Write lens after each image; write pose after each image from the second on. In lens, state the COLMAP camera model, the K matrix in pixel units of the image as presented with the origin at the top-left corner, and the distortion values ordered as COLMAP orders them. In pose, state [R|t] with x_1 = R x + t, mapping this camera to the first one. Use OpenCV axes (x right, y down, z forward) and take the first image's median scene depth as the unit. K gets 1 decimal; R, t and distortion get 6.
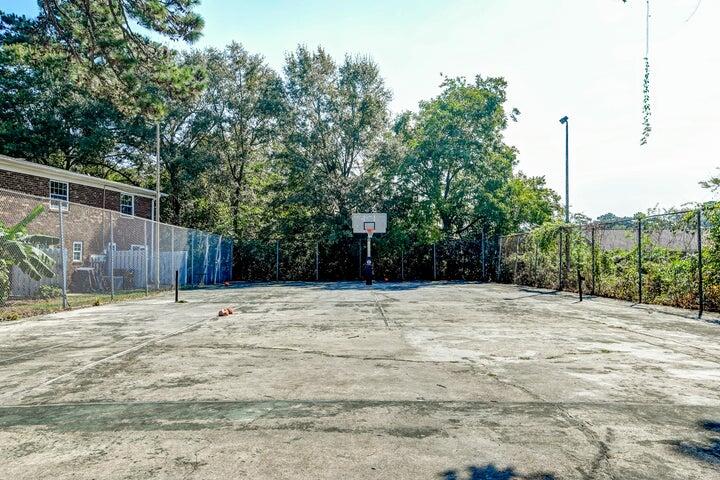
lens RADIAL K [[540.9, 0, 359.6], [0, 540.9, 240.6], [0, 0, 1]] dist [0.083703, 0.000435]
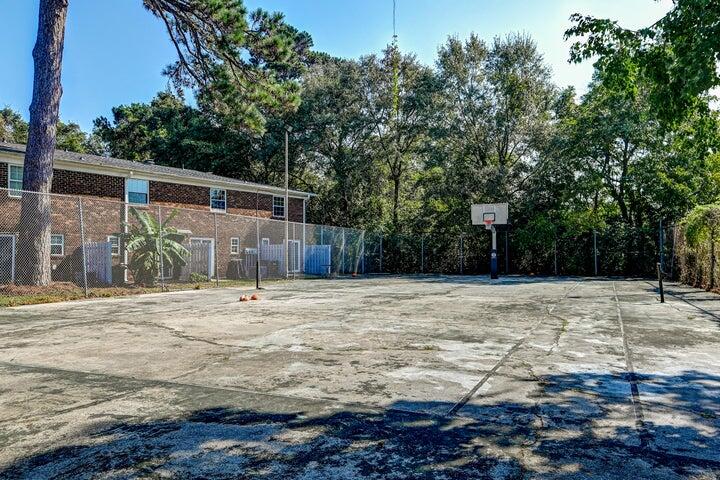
lens RADIAL K [[540.9, 0, 359.4], [0, 540.9, 240.6], [0, 0, 1]] dist [0.083703, 0.000435]
pose [[0.895166, -0.010854, -0.445600, 0.206869], [0.016387, 0.999829, 0.008566, 0.002085], [0.445431, -0.014971, 0.895191, 0.035257]]
